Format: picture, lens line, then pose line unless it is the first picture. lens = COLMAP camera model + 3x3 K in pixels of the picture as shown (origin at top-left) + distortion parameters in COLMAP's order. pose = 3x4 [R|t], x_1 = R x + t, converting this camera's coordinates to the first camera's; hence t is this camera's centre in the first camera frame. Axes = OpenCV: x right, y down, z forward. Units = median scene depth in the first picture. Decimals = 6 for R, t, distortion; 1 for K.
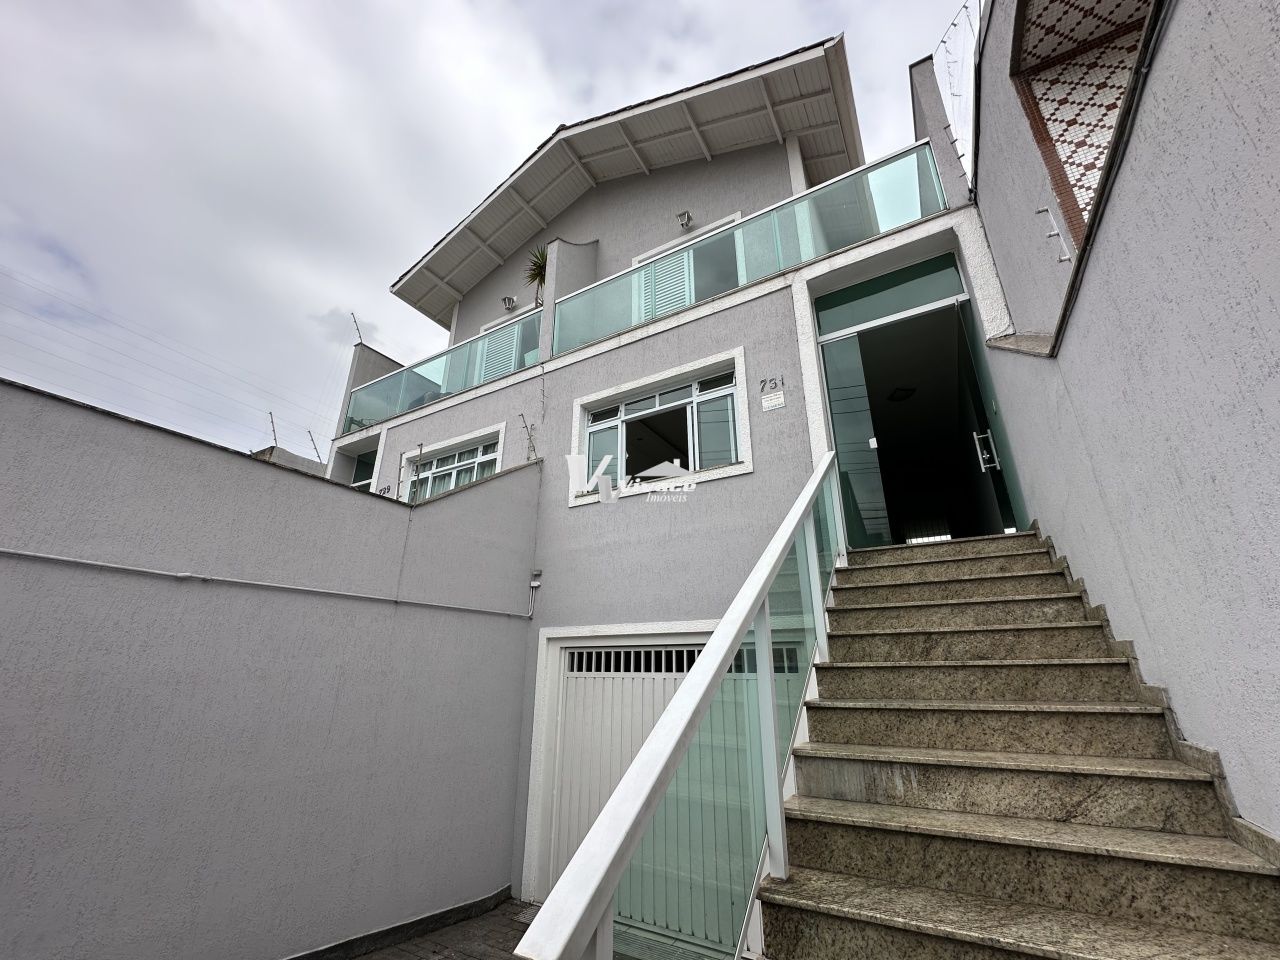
lens RADIAL K [[513.6, 0, 636.8], [0, 513.6, 480.6], [0, 0, 1]] dist [-0.006108, 0.000660]
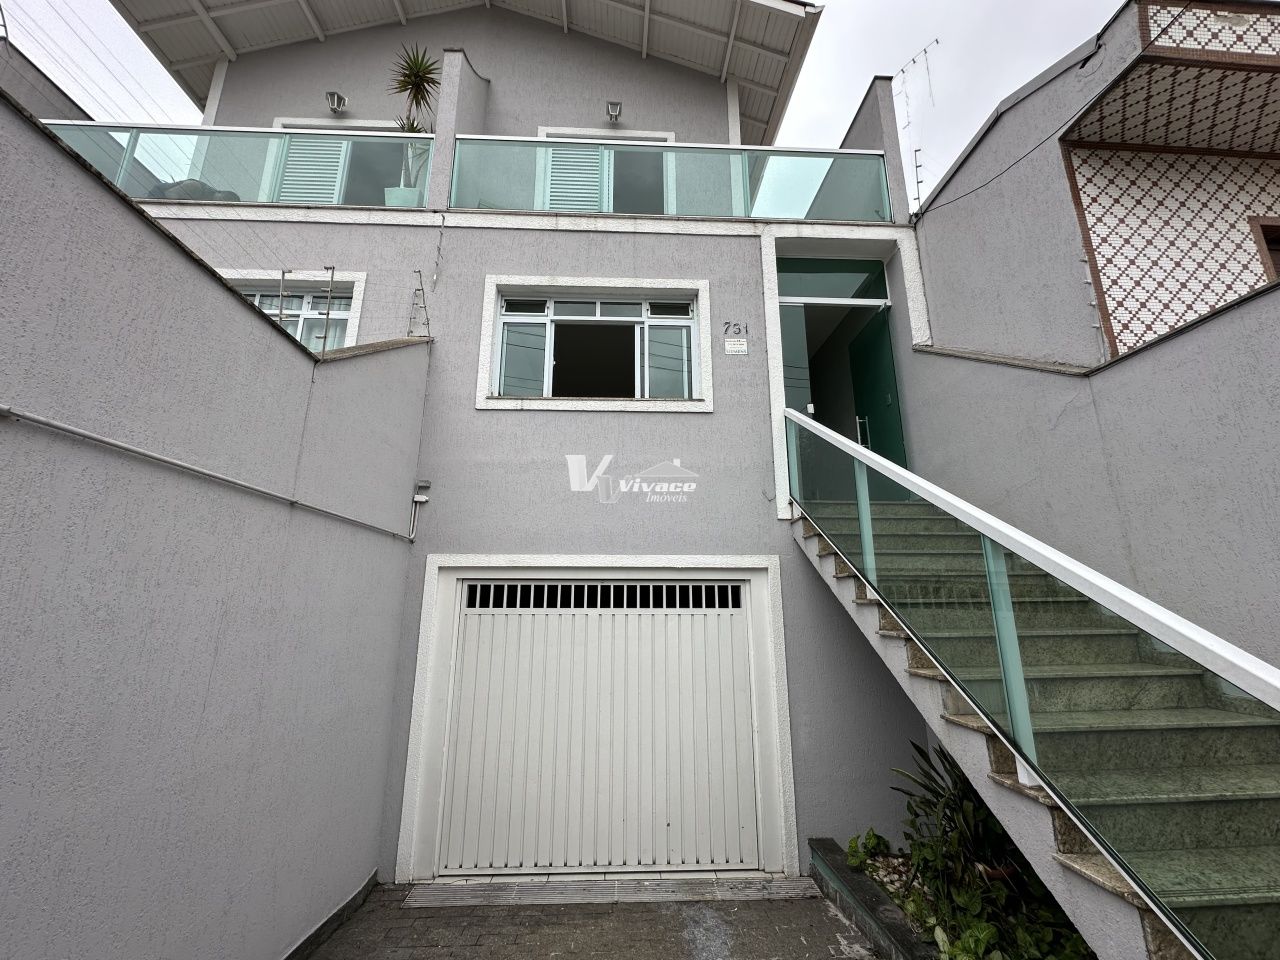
lens RADIAL K [[513.6, 0, 638.9], [0, 513.6, 481.6], [0, 0, 1]] dist [-0.006108, 0.000660]
pose [[0.835702, 0.126852, 0.534333, -0.394134], [-0.188816, 0.980012, 0.062652, 0.076730], [-0.515705, -0.153249, 0.842949, 0.212358]]
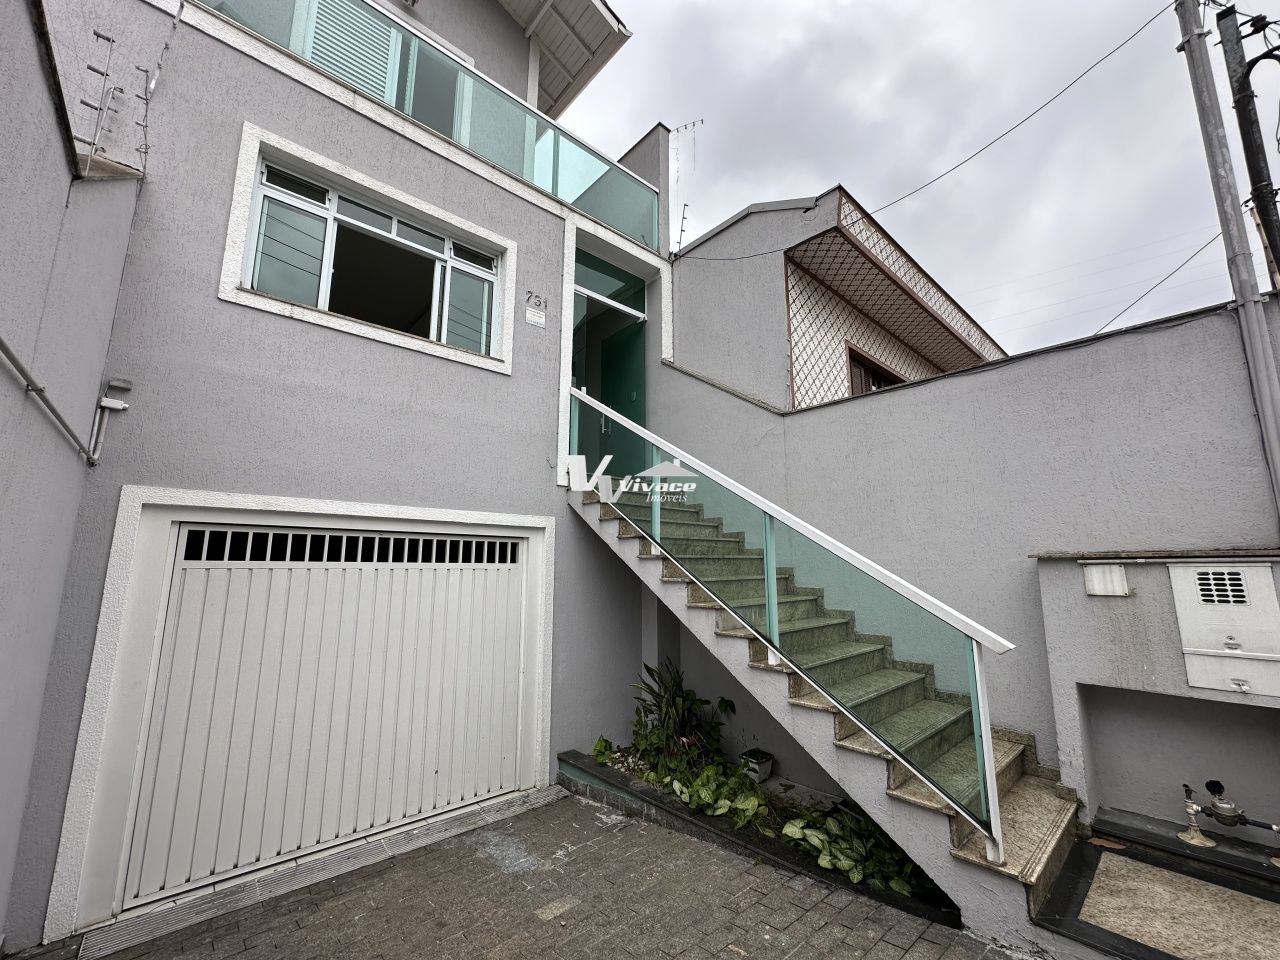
lens RADIAL K [[513.6, 0, 642.4], [0, 513.6, 481.1], [0, 0, 1]] dist [-0.006108, 0.000660]
pose [[0.301935, 0.156436, 0.940406, -0.602744], [-0.329491, 0.942778, -0.051041, 0.142343], [-0.894579, -0.294444, 0.336202, 0.352512]]
